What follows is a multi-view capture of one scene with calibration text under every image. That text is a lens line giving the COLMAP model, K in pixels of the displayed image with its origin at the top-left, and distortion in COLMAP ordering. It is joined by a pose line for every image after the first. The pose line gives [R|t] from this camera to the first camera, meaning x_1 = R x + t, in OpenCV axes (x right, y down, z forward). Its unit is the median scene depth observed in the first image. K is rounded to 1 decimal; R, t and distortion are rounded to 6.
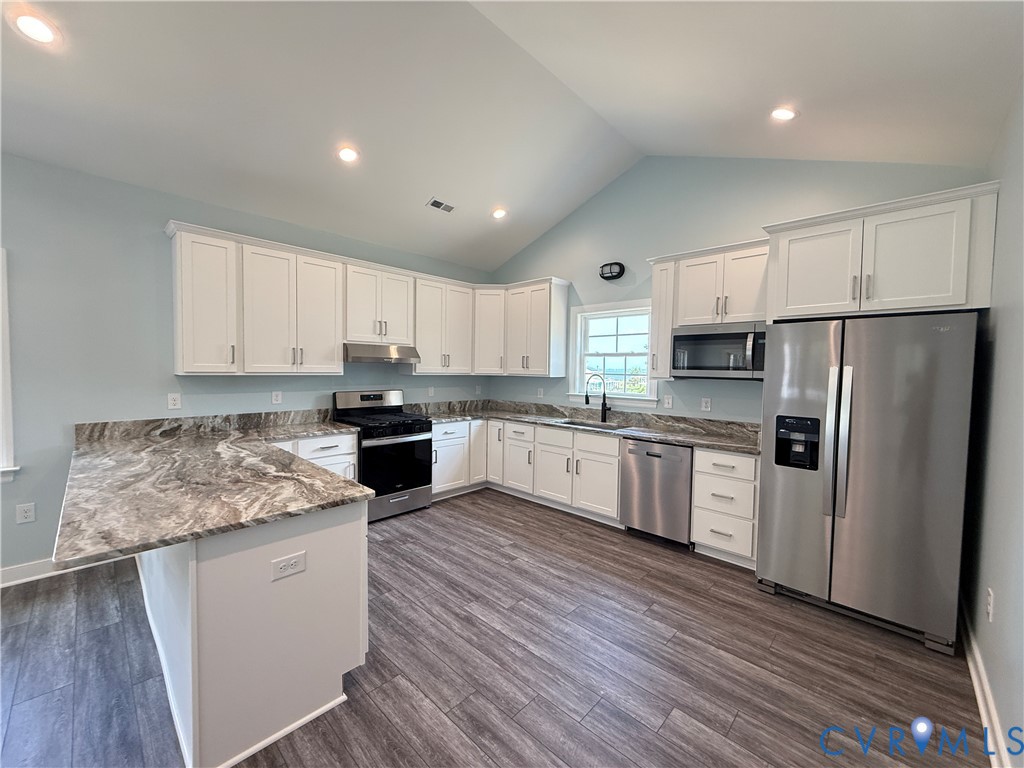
lens RADIAL K [[408.2, 0, 511.2], [0, 408.2, 386.1], [0, 0, 1]] dist [0.000662, 0.000988]
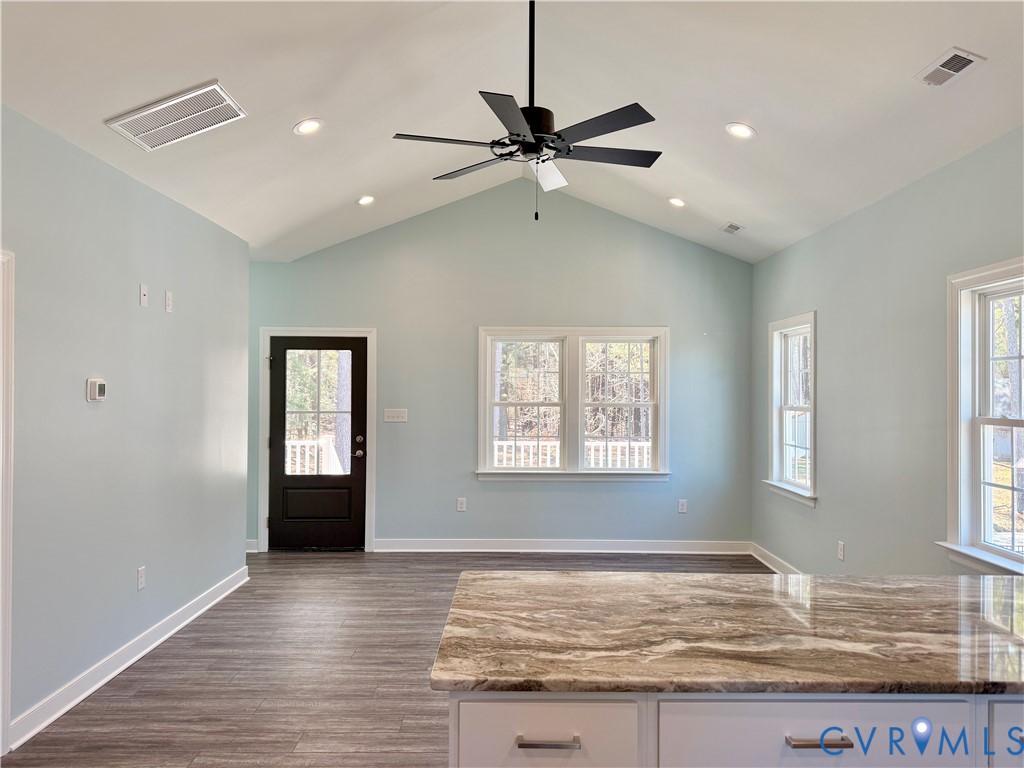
lens RADIAL K [[721.3, 0, 514.6], [0, 721.3, 379.2], [0, 0, 1]] dist [0.049608, -0.050955]
pose [[-0.723910, -0.028905, -0.689289, 0.127366], [-0.046281, 0.998906, 0.006718, -0.070308], [0.688340, 0.036764, -0.724456, 0.972306]]
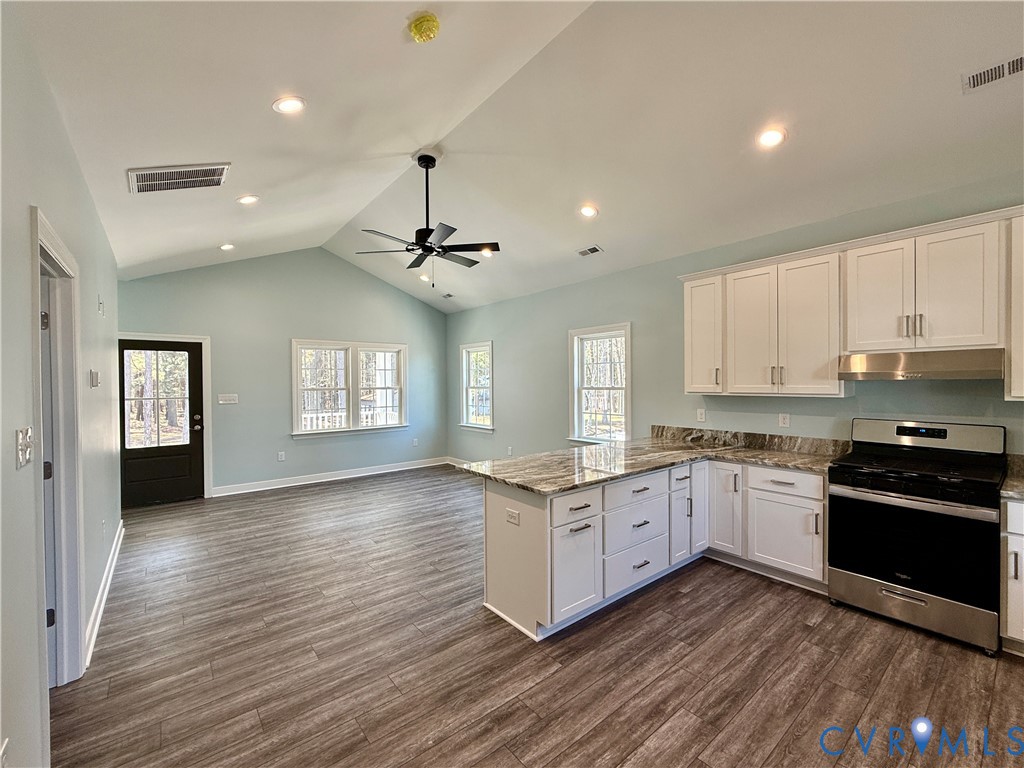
lens RADIAL K [[433.4, 0, 512.6], [0, 433.4, 386.1], [0, 0, 1]] dist [0.002390, 0.000290]
pose [[-0.126677, -0.003623, -0.991937, 0.558633], [-0.036636, 0.999328, 0.001029, -0.032359], [0.991267, 0.036470, -0.126724, 0.596869]]
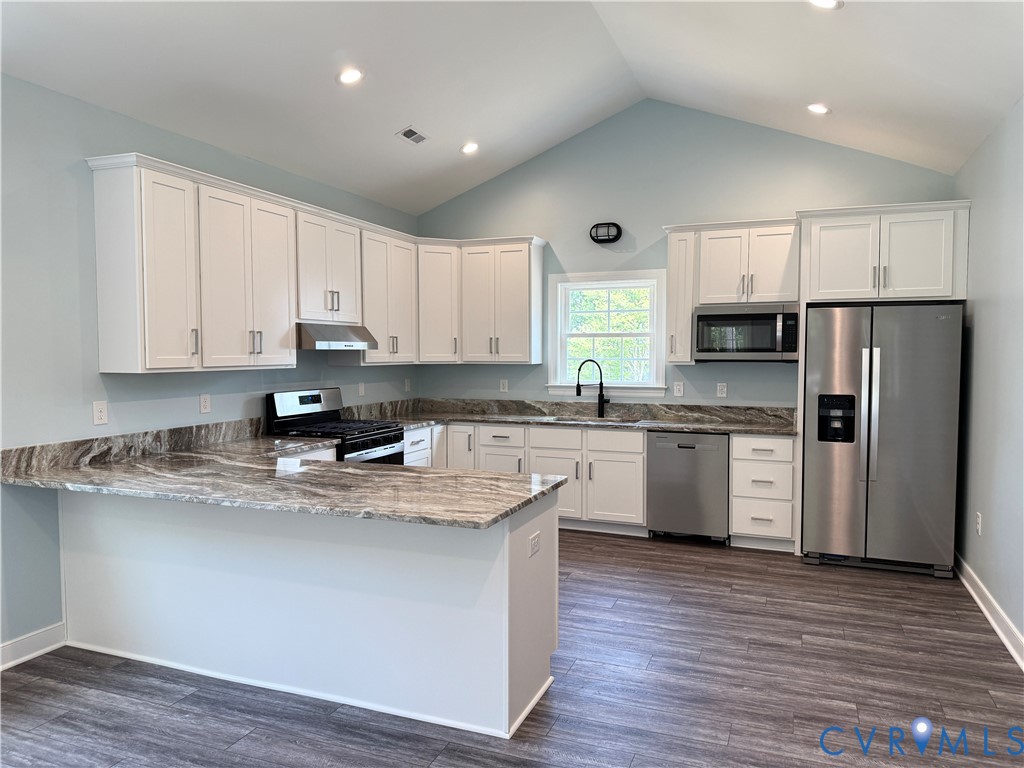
lens RADIAL K [[721.3, 0, 514.6], [0, 721.3, 389.9], [0, 0, 1]] dist [0.049608, -0.050955]
pose [[0.925324, -0.037102, 0.377357, -0.646233], [0.031623, 0.999285, 0.020707, -0.003669], [-0.377855, -0.007227, 0.925836, -0.366761]]
